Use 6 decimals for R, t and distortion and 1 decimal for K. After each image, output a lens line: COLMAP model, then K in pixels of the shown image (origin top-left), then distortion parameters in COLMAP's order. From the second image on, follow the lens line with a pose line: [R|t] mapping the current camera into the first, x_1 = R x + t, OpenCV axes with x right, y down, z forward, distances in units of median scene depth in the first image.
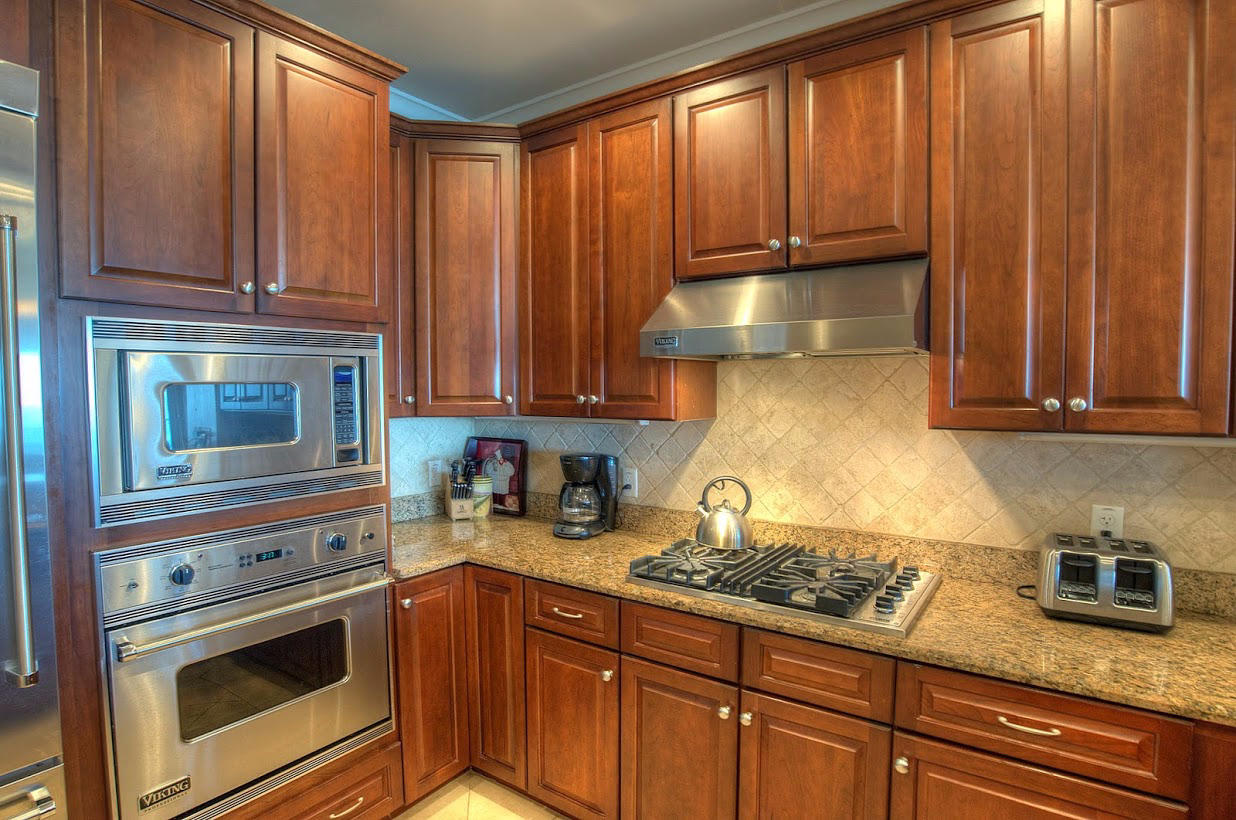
lens RADIAL K [[643.8, 0, 619.1], [0, 643.8, 417.6], [0, 0, 1]] dist [-0.069115, 0.021379]
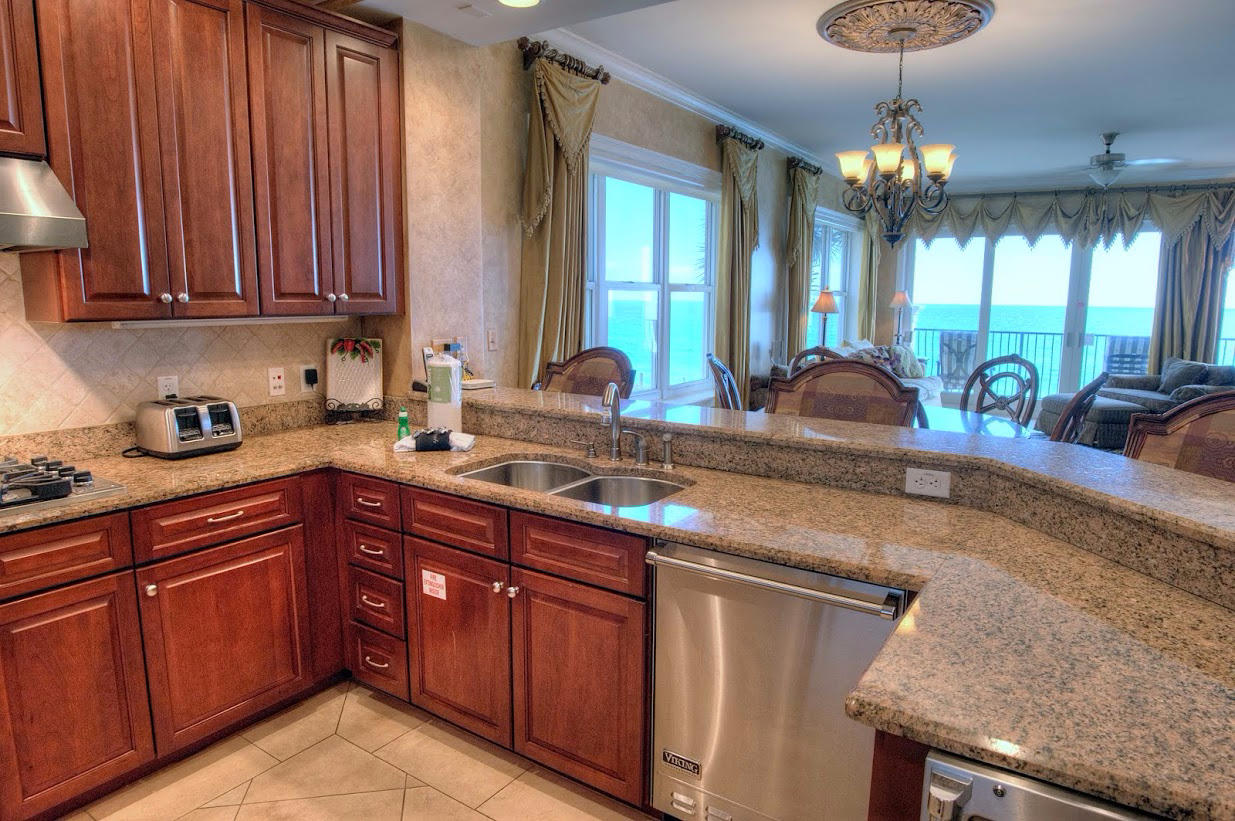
lens RADIAL K [[753.2, 0, 619.3], [0, 753.2, 417.2], [0, 0, 1]] dist [-0.060705, 0.023313]
pose [[-0.022759, -0.154689, 0.987701, -0.701969], [0.036344, 0.987176, 0.155444, 0.015377], [-0.999080, 0.039435, -0.016845, 0.055022]]
